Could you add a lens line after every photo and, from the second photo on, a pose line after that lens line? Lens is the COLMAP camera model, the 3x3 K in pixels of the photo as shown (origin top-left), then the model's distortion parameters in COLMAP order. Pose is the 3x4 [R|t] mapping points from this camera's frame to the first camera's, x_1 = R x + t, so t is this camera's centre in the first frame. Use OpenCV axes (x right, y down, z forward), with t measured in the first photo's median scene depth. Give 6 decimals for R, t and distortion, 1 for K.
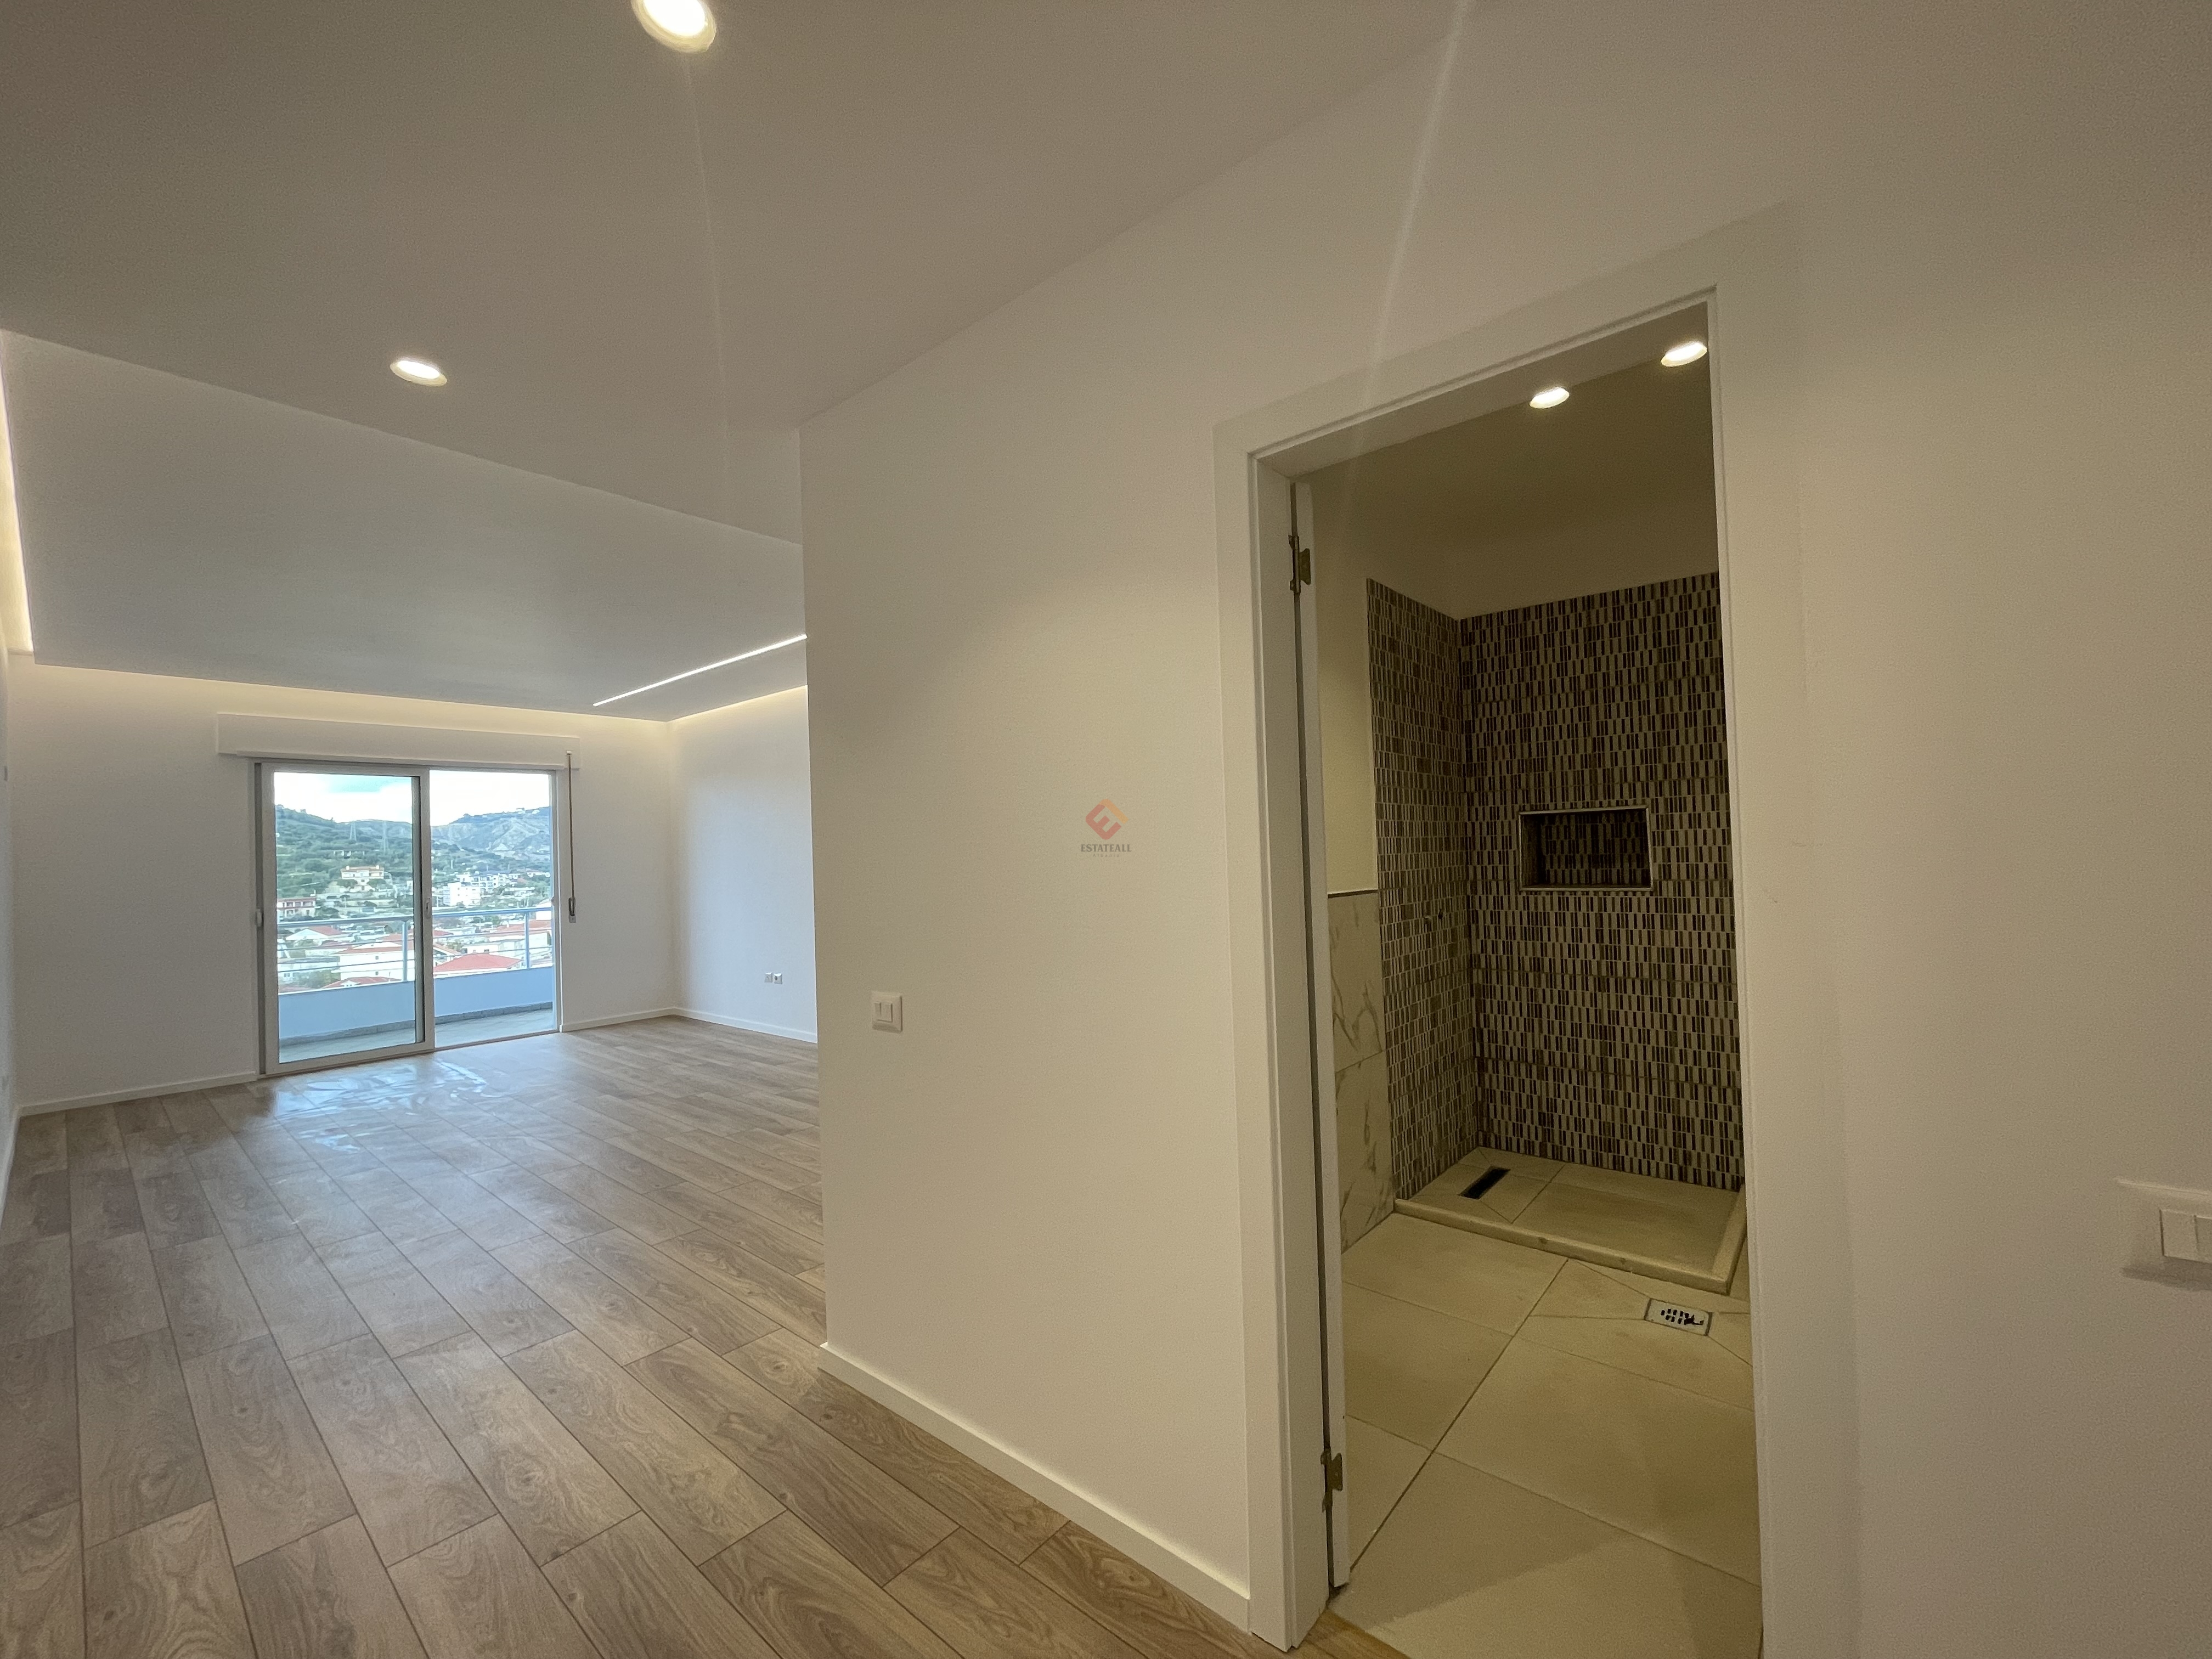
lens RADIAL K [[890.5, 0, 1111.7], [0, 890.5, 829.6], [0, 0, 1]] dist [-0.003865, 0.001536]
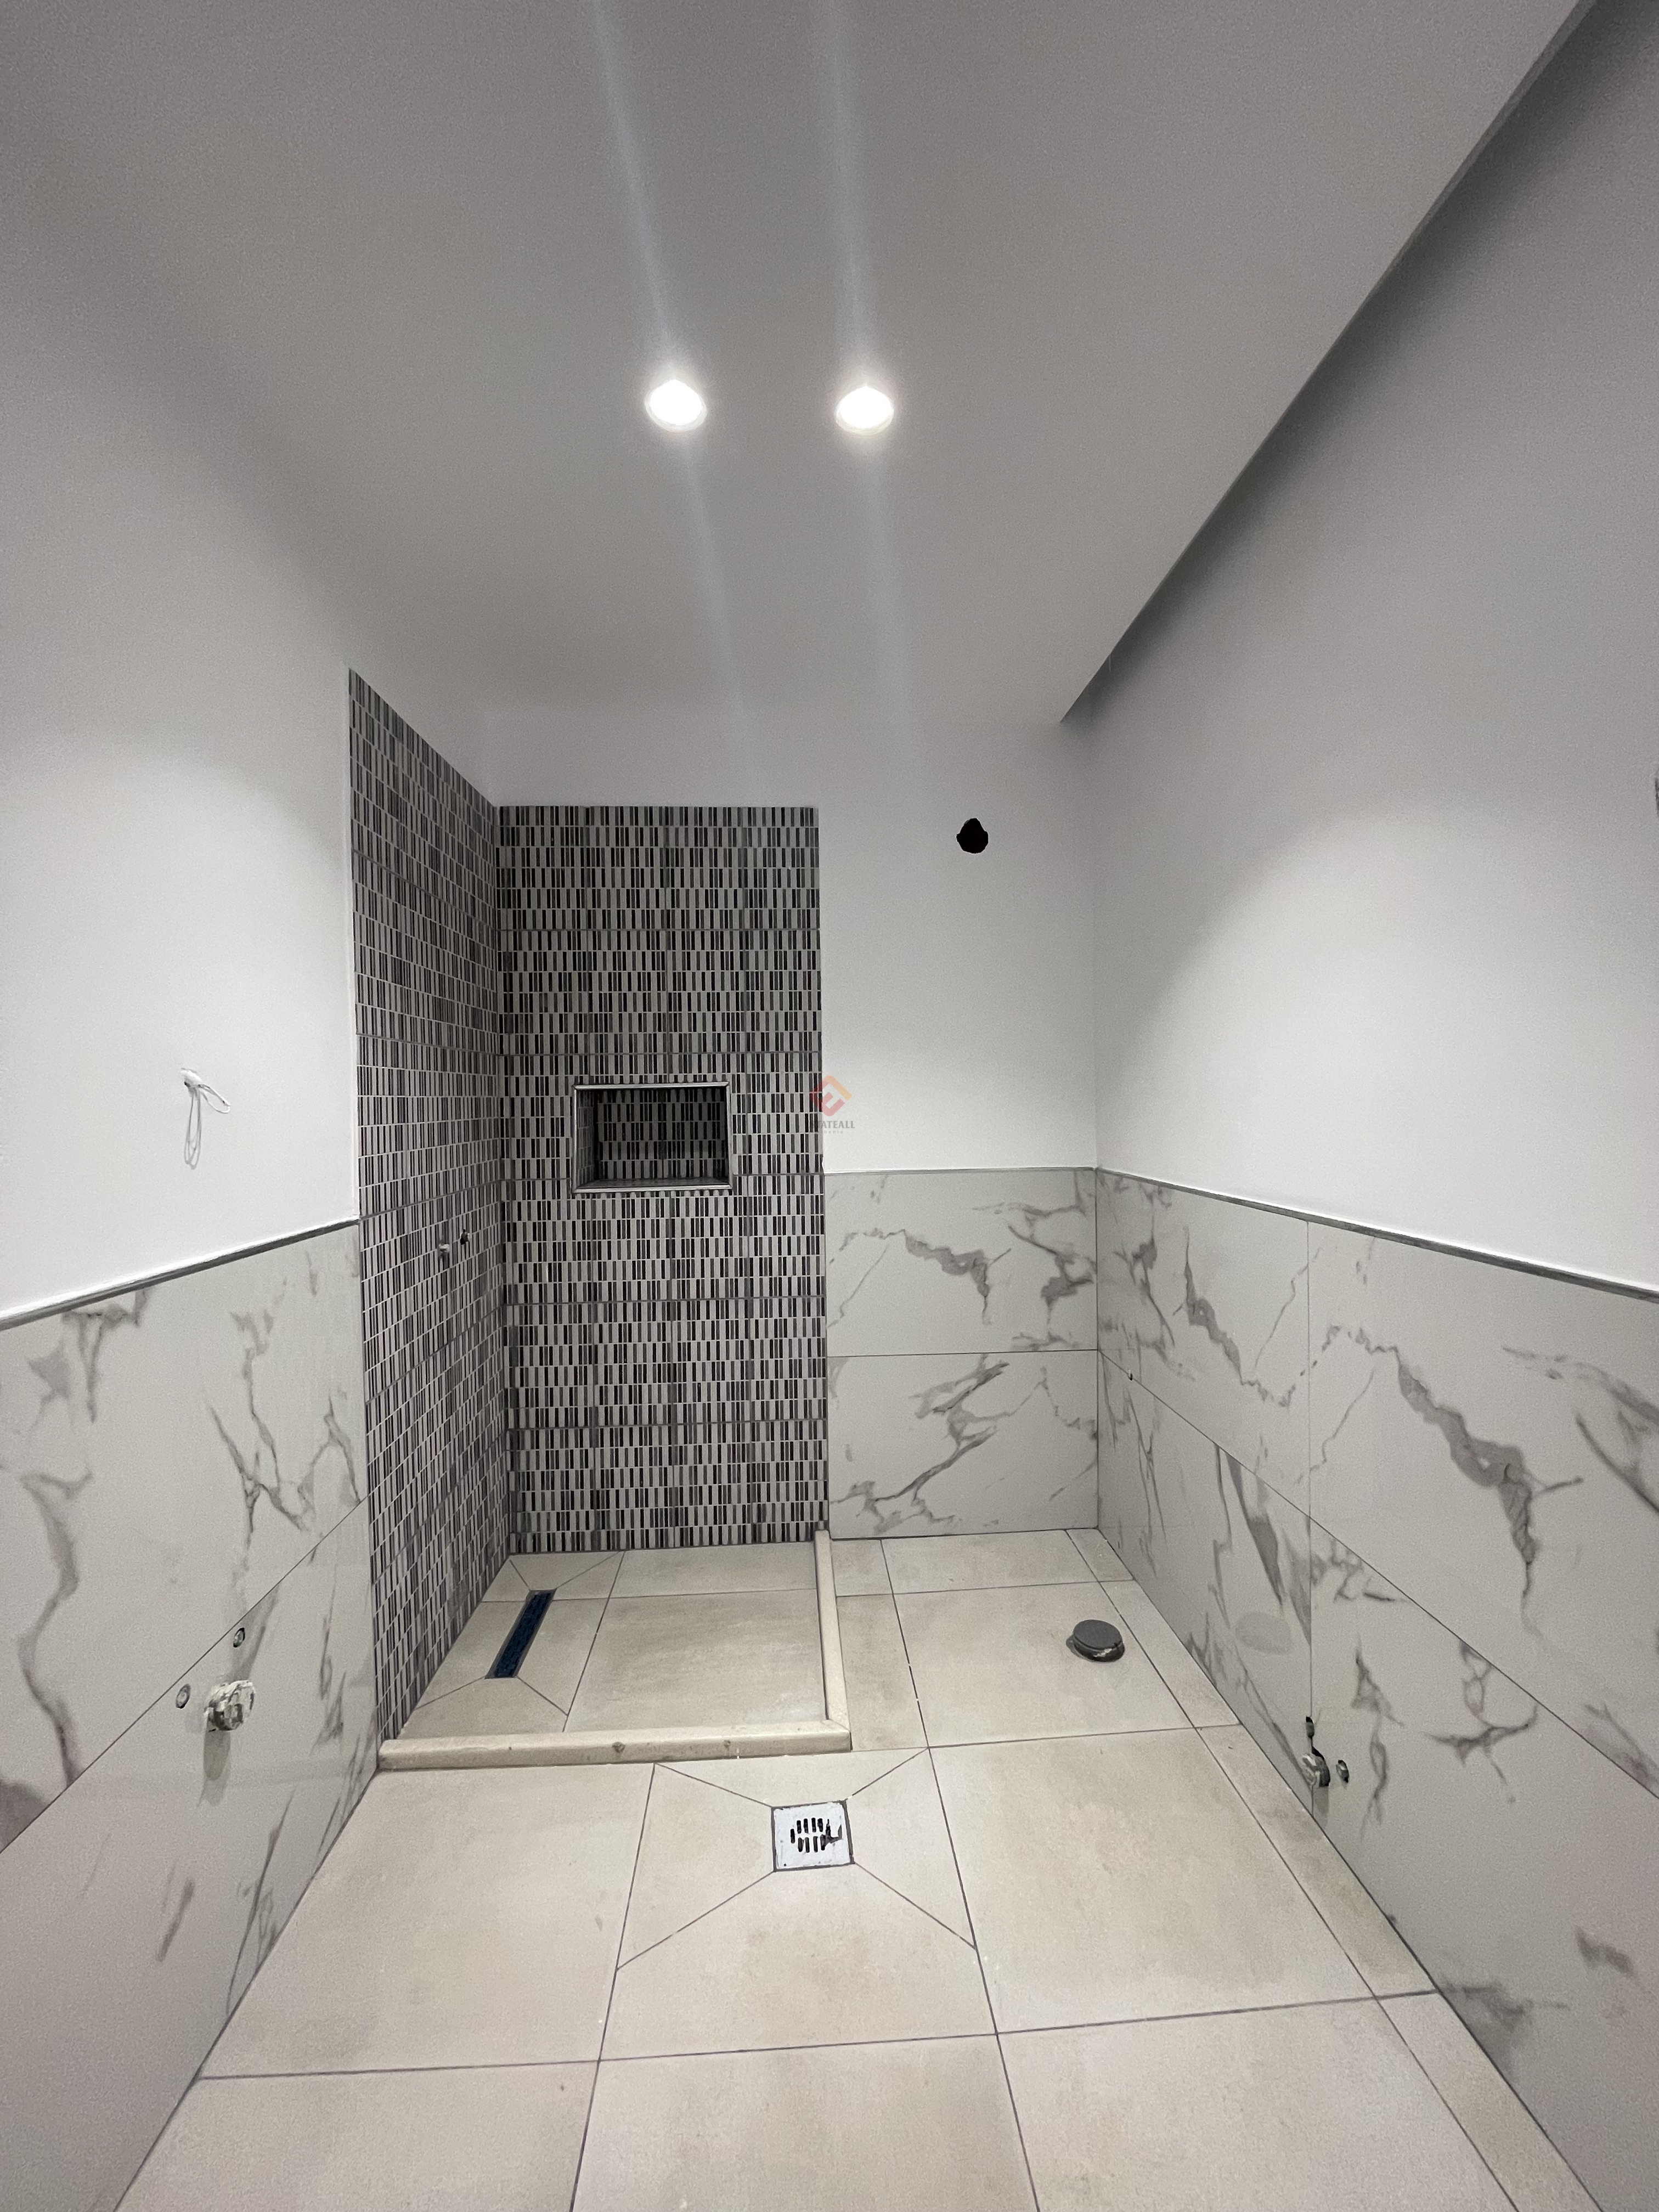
lens RADIAL K [[890.5, 0, 827.1], [0, 890.5, 1097.0], [0, 0, 1]] dist [-0.003865, 0.001536]
pose [[0.726187, 0.014553, 0.687343, 0.113126], [-0.023201, 0.999725, 0.003345, -0.018343], [-0.687105, -0.018376, 0.726325, 0.346647]]
